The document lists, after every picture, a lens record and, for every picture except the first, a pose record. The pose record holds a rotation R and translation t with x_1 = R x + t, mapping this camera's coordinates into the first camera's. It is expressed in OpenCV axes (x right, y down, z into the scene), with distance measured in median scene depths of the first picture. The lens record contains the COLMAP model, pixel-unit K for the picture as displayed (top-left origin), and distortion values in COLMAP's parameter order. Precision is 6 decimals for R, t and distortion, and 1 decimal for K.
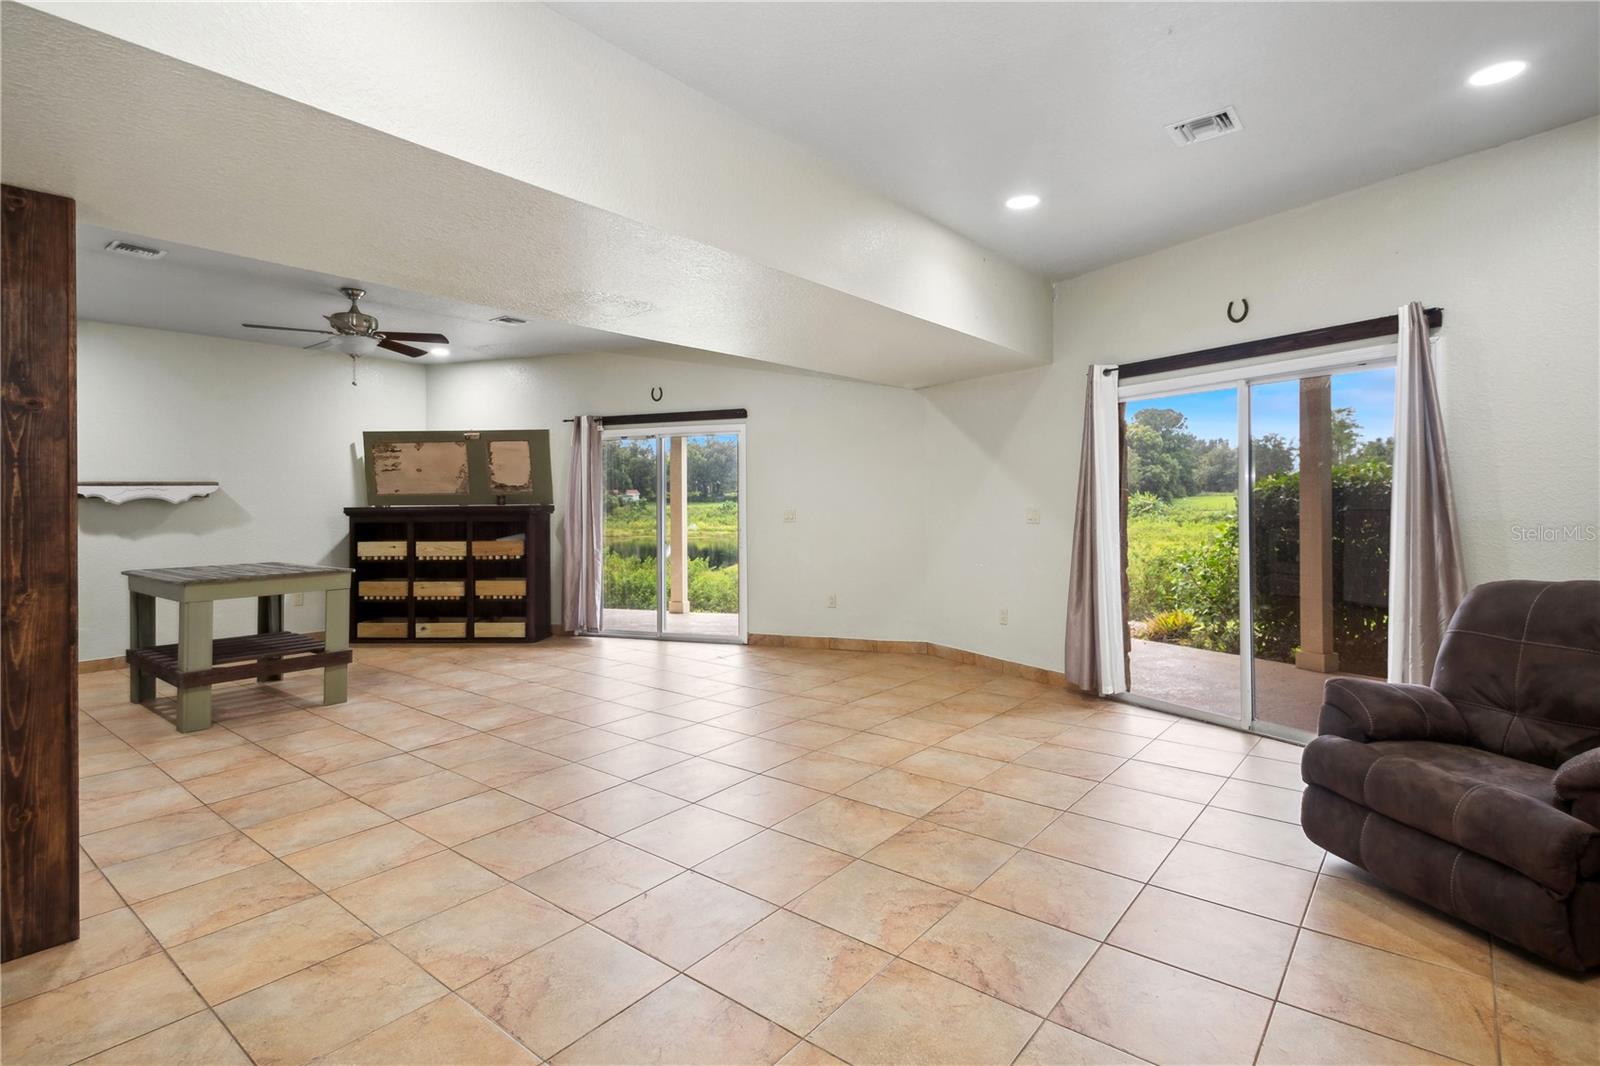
lens RADIAL K [[813.9, 0, 807.1], [0, 813.9, 504.5], [0, 0, 1]] dist [0.001485, -0.002375]
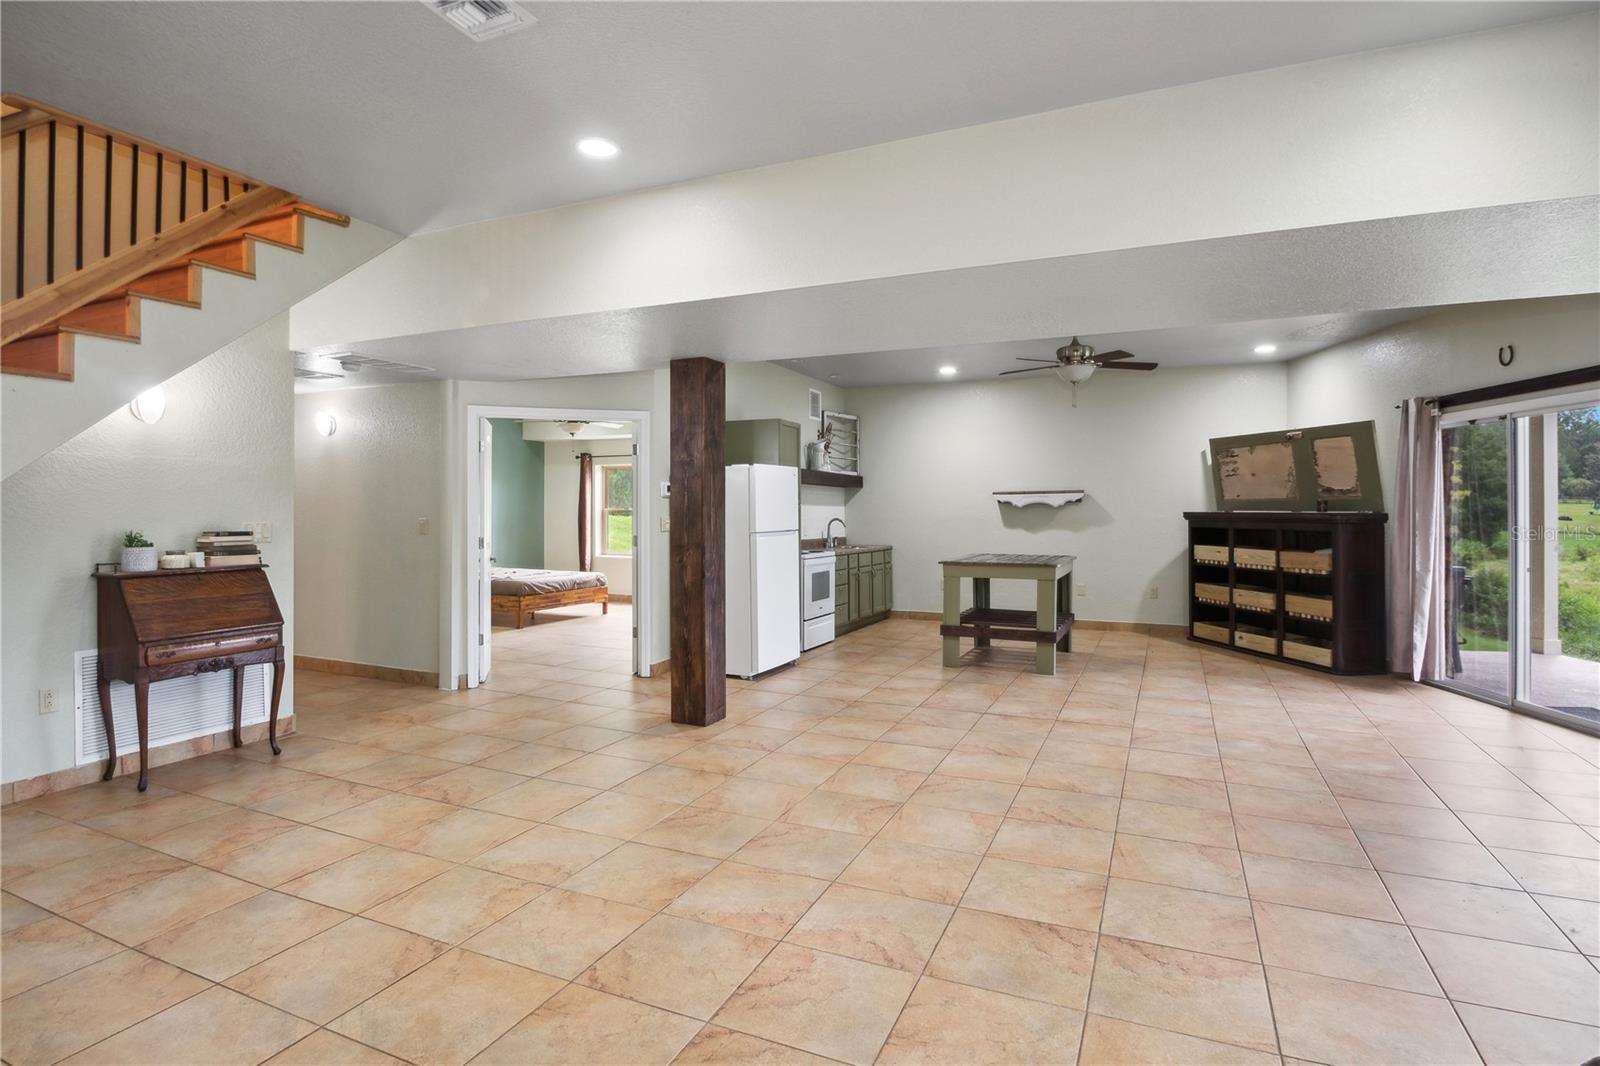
lens RADIAL K [[813.9, 0, 758.1], [0, 813.9, 503.4], [0, 0, 1]] dist [0.001485, -0.002375]
pose [[0.213951, 0.005256, -0.976830, 0.357673], [-0.007250, 0.999967, 0.003792, -0.007613], [0.976817, 0.006270, 0.213982, 0.229646]]
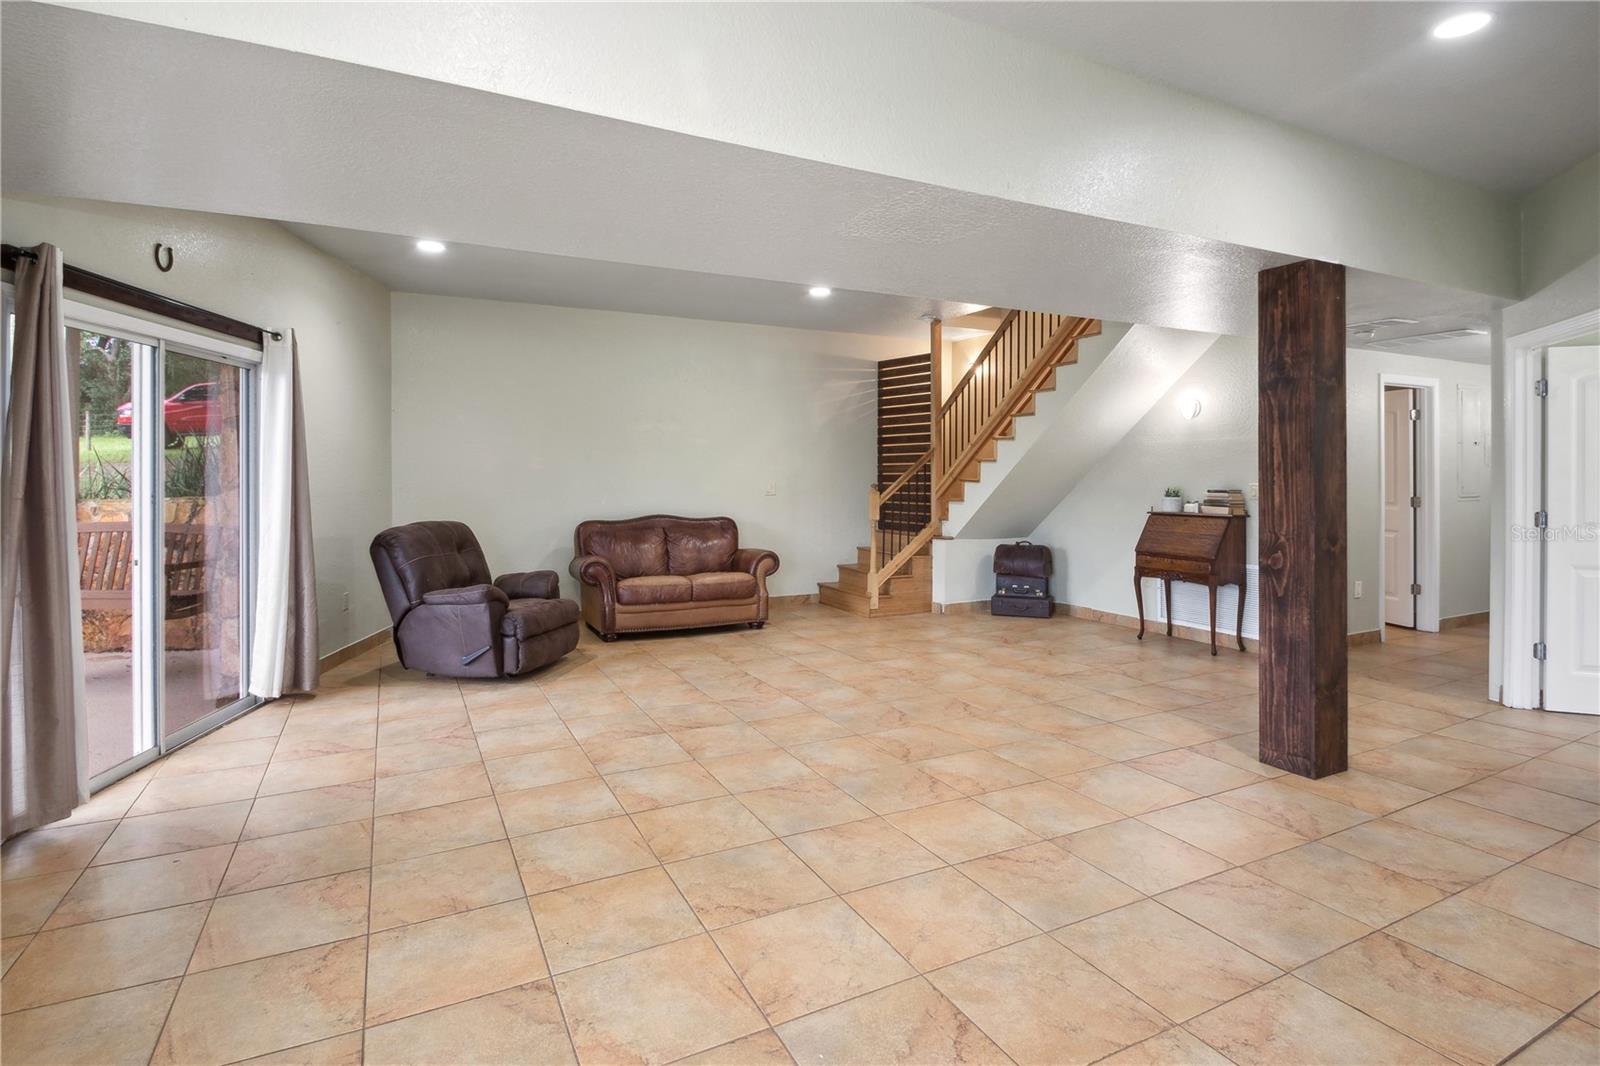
lens RADIAL K [[793.0, 0, 788.9], [0, 793.0, 484.5], [0, 0, 1]] dist [-0.004023, -0.001584]
pose [[-0.909278, 0.005054, 0.416158, -0.237033], [0.011347, 0.999856, 0.012650, -0.002522], [-0.416034, 0.016225, -0.909204, 0.887876]]
